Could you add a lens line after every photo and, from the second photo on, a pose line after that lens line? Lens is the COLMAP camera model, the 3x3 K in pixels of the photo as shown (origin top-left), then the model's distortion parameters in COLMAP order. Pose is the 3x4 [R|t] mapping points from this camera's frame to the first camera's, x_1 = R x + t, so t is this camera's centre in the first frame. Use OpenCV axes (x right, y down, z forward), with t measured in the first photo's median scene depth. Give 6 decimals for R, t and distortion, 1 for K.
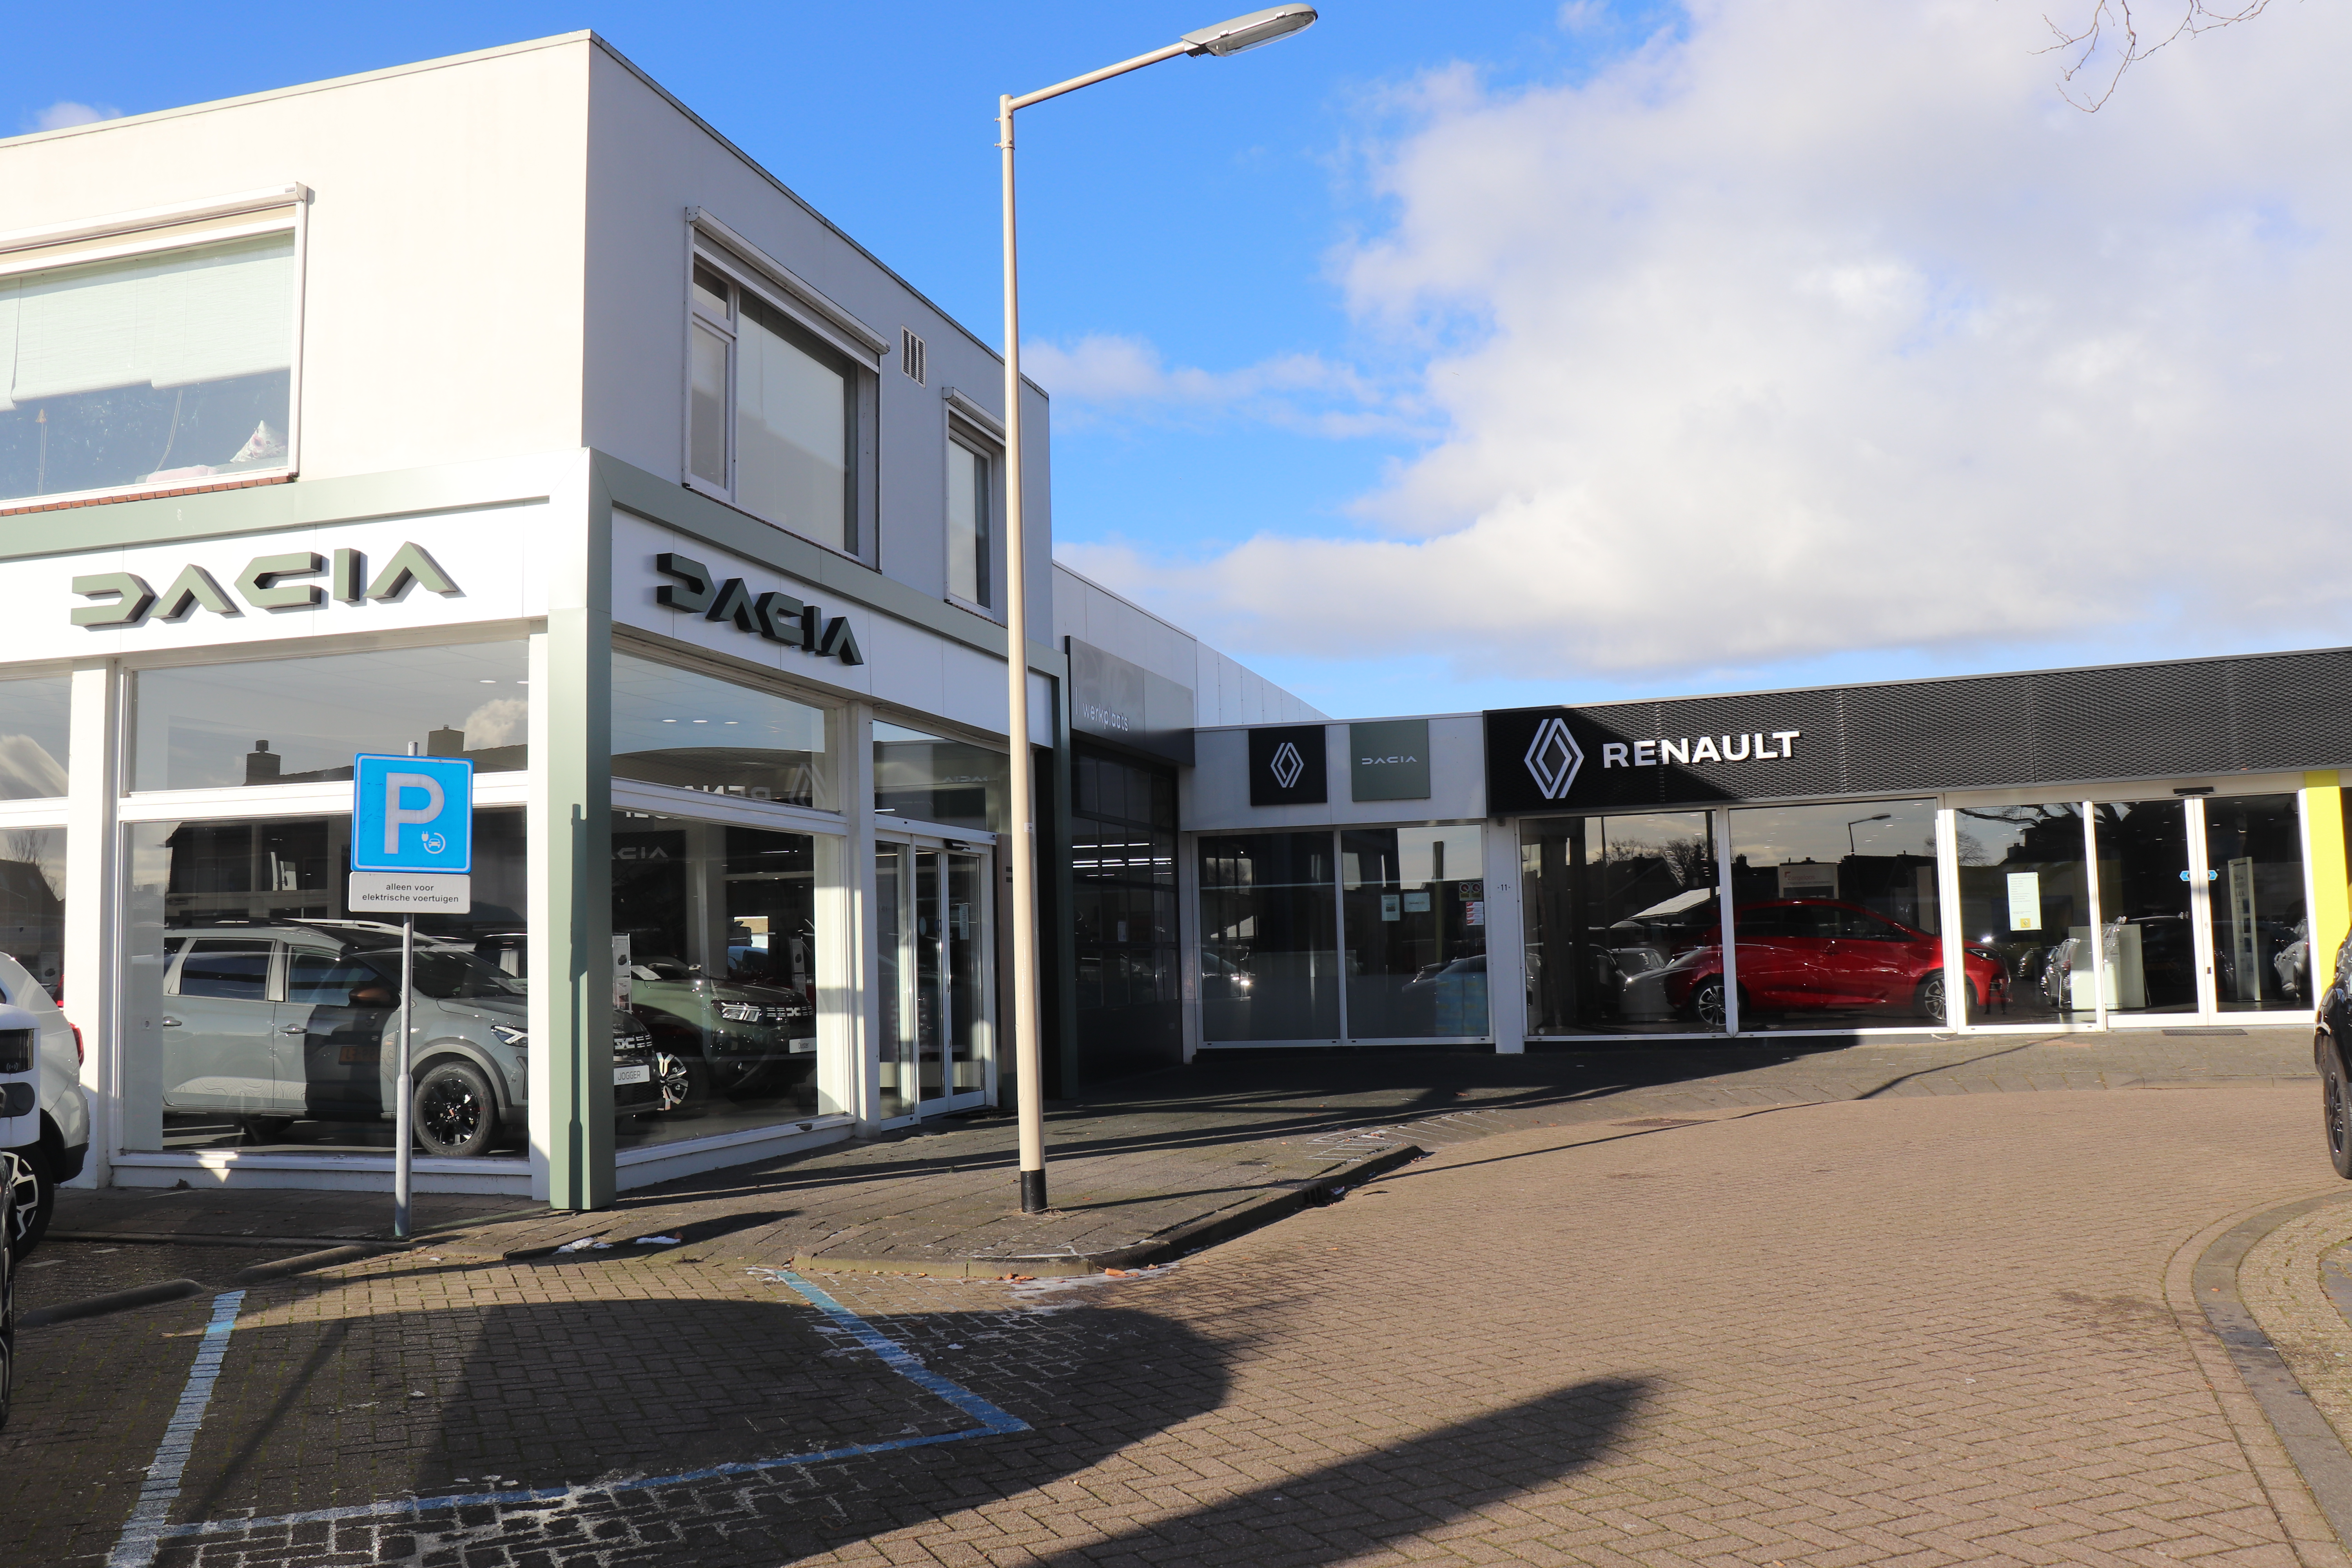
lens RADIAL K [[2017.5, 0, 1176.0], [0, 2017.5, 784.0], [0, 0, 1]] dist [-0.163726, 0.160740]
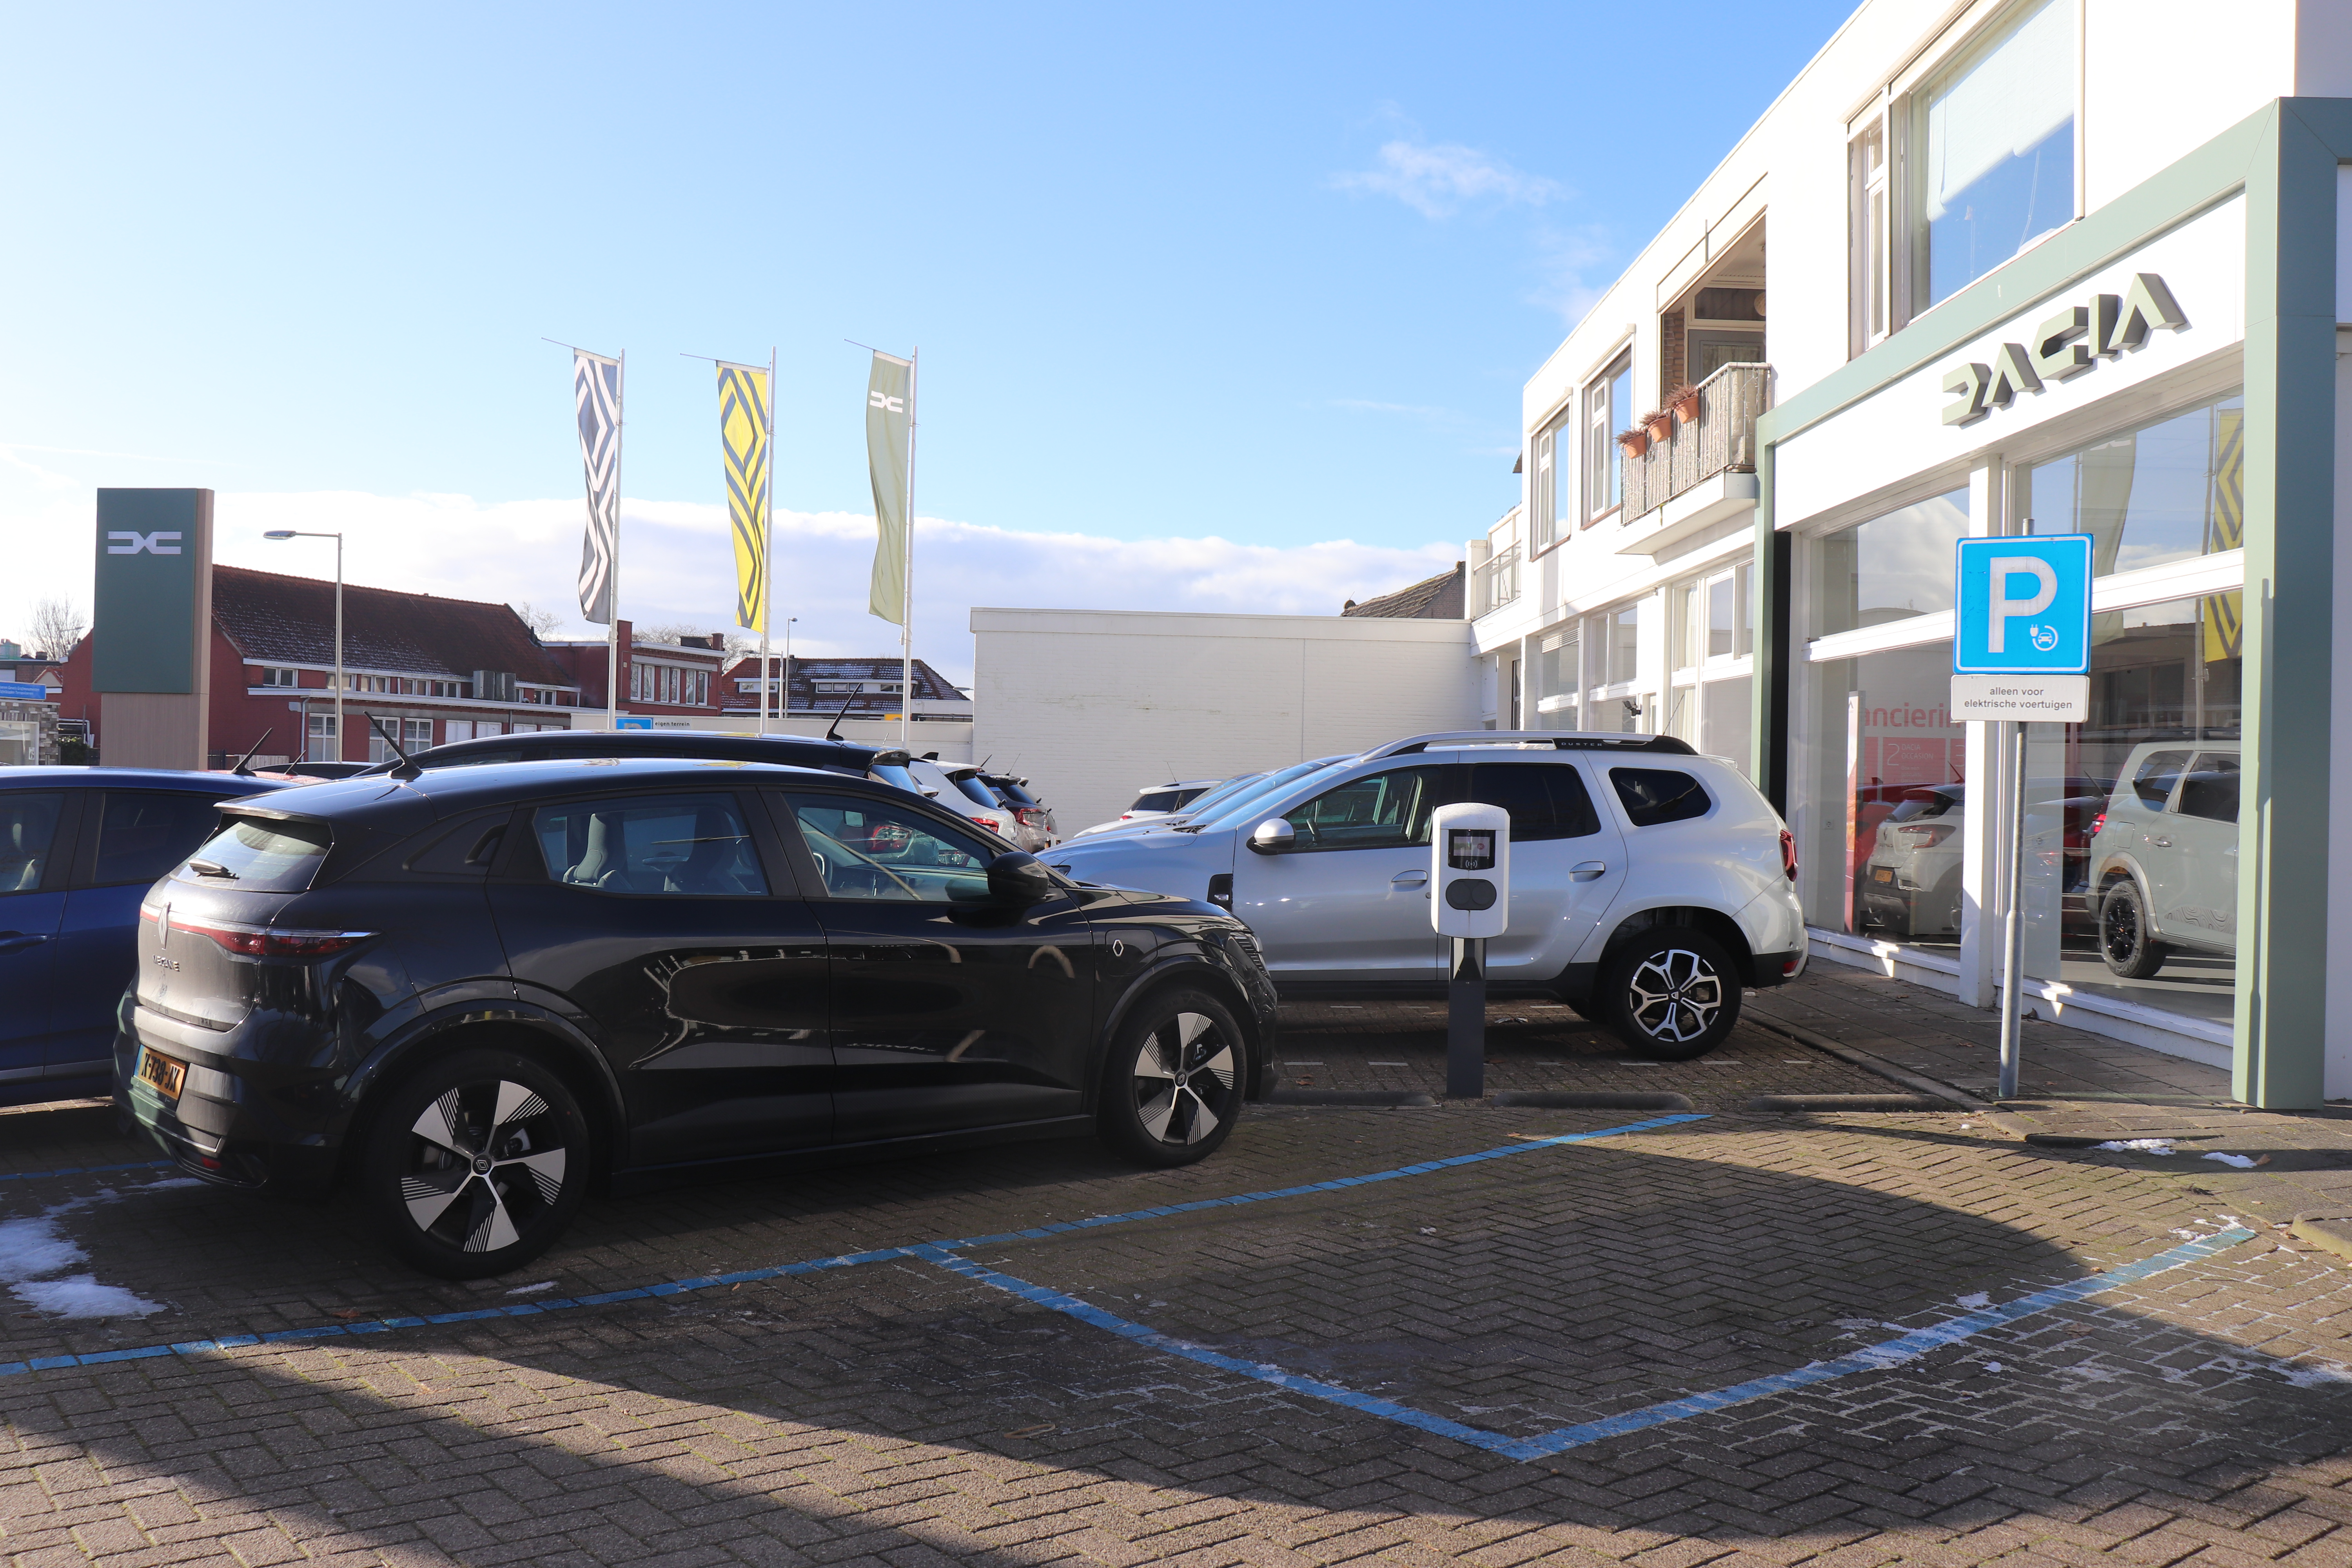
lens RADIAL K [[2017.5, 0, 1176.0], [0, 2017.5, 784.0], [0, 0, 1]] dist [-0.163726, 0.160740]
pose [[0.259646, 0.033316, -0.965129, 0.292429], [0.060774, 0.996860, 0.050762, 0.023769], [0.963790, -0.071835, 0.256806, 0.378560]]
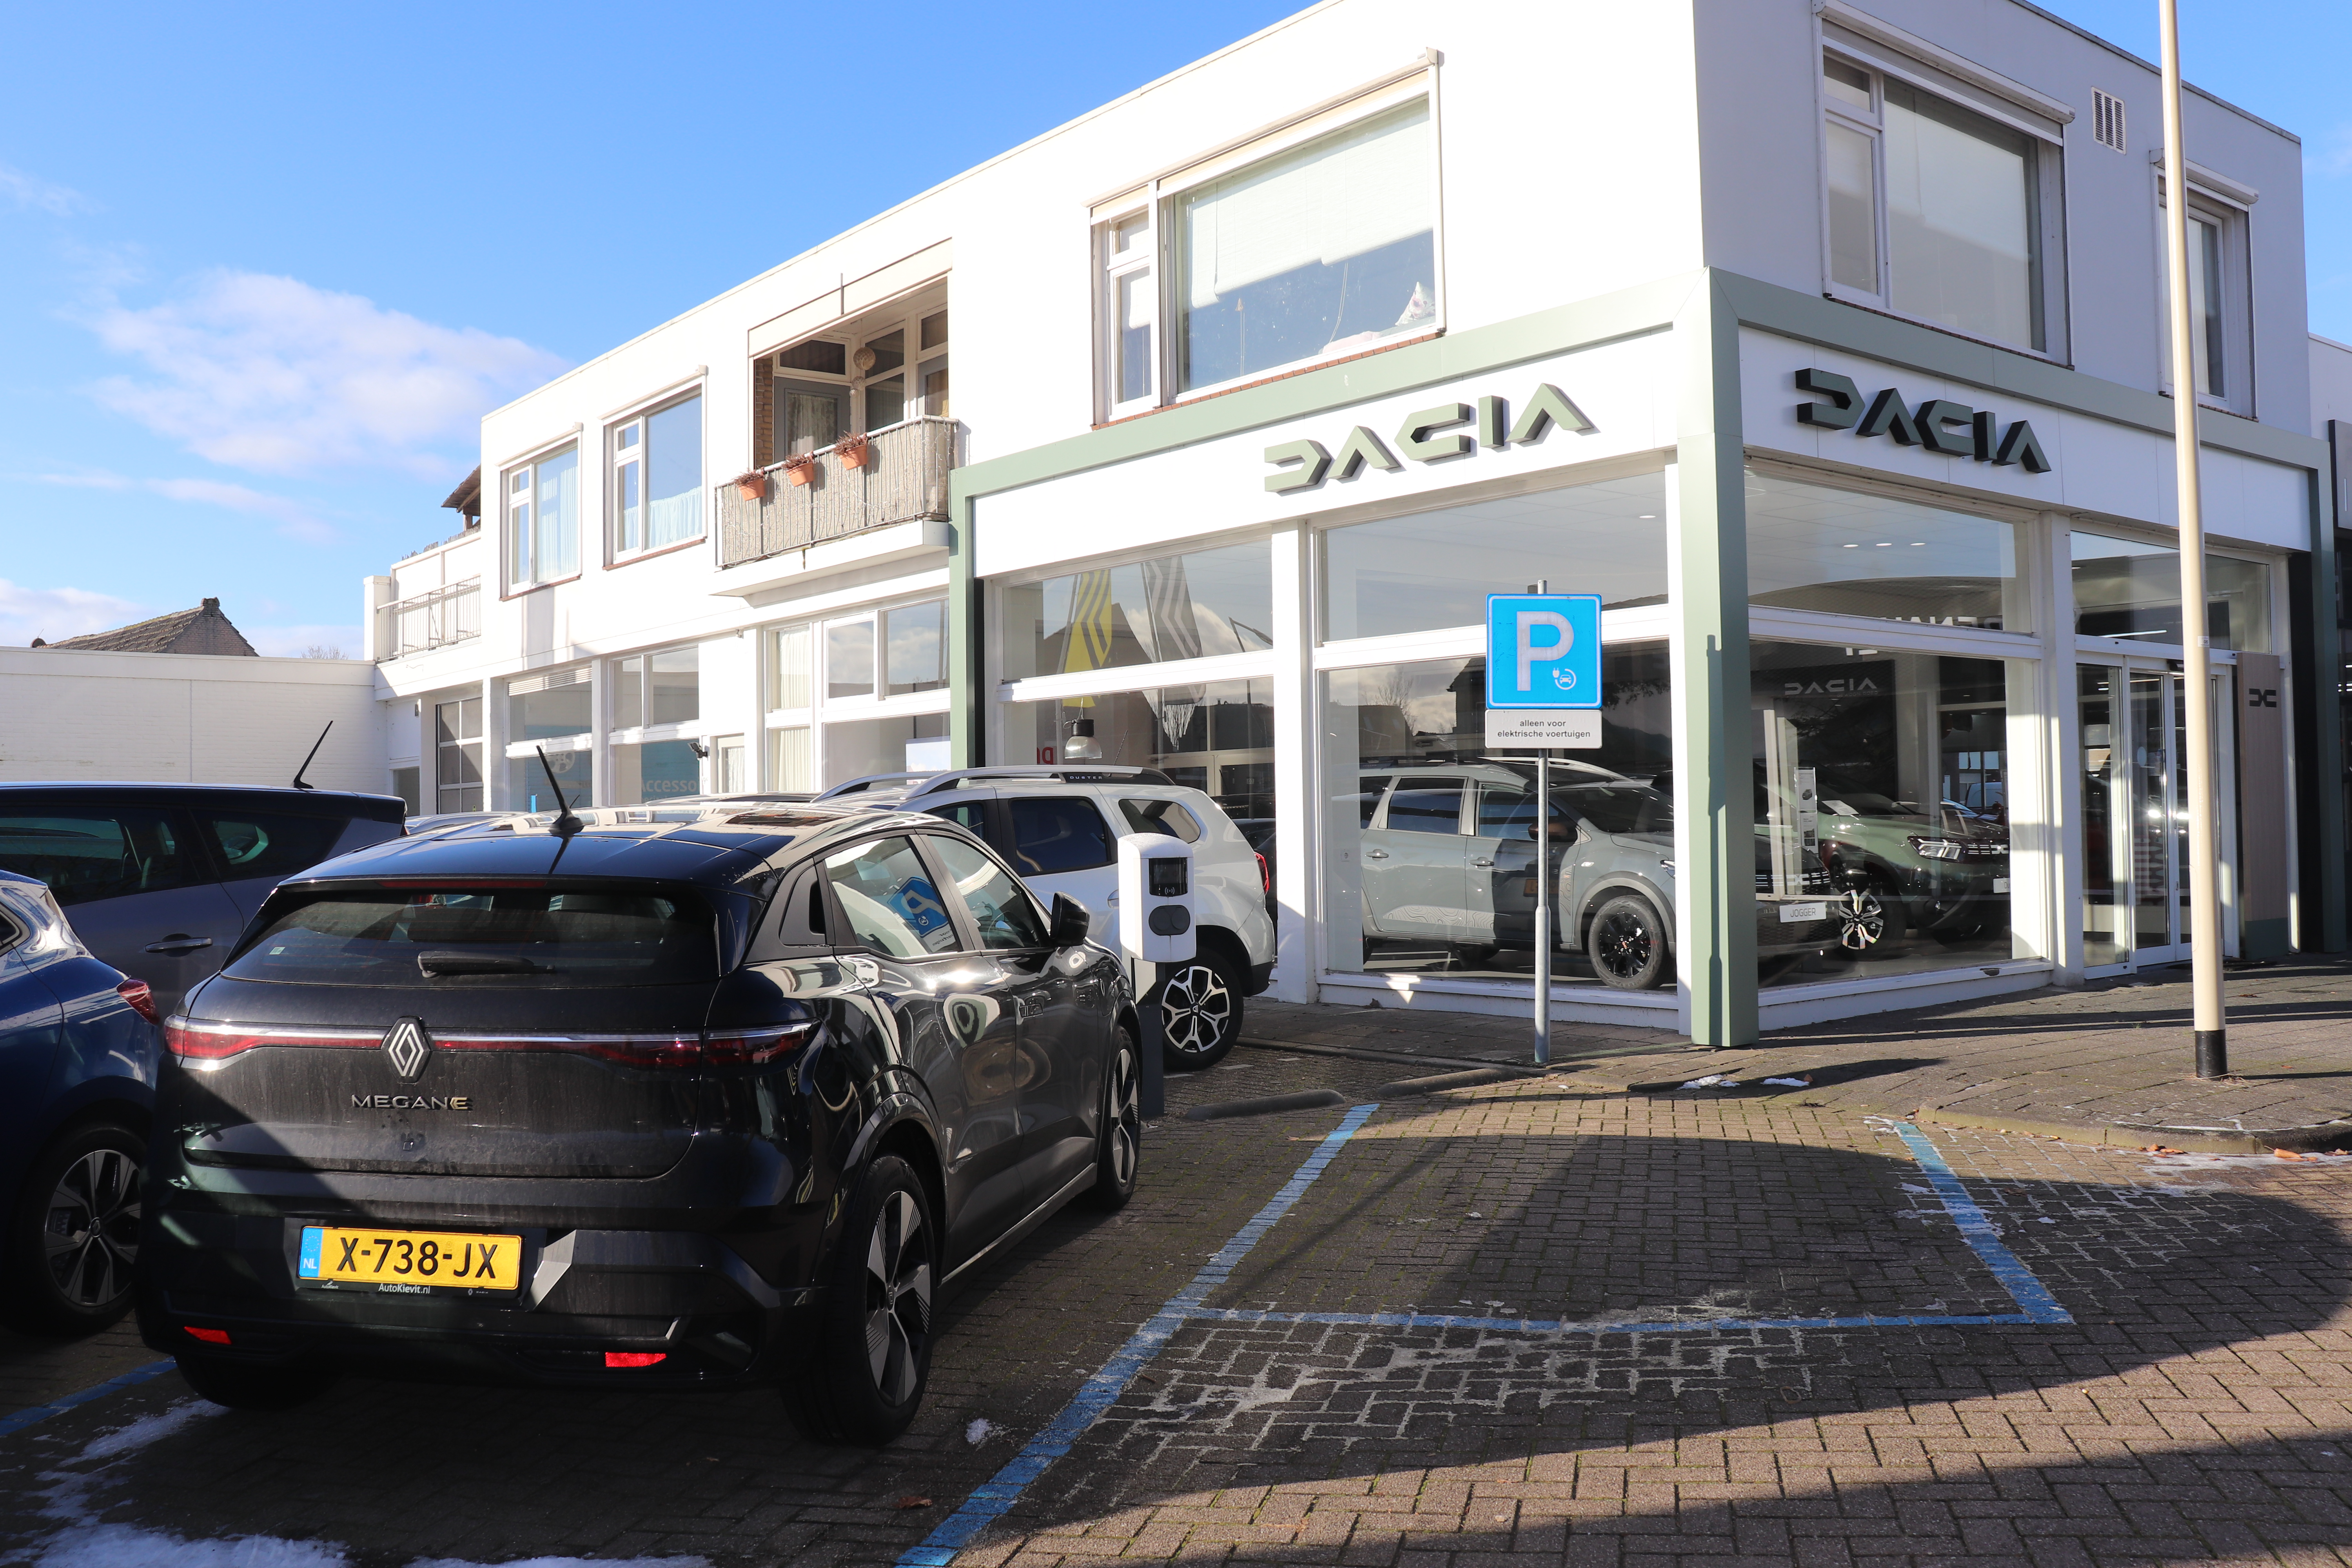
lens RADIAL K [[2017.5, 0, 1176.0], [0, 2017.5, 784.0], [0, 0, 1]] dist [-0.163726, 0.160740]
pose [[0.808113, -0.000972, -0.589027, 0.059773], [0.048972, 0.996647, 0.065543, 0.005653], [0.586988, -0.081811, 0.805451, 0.046813]]
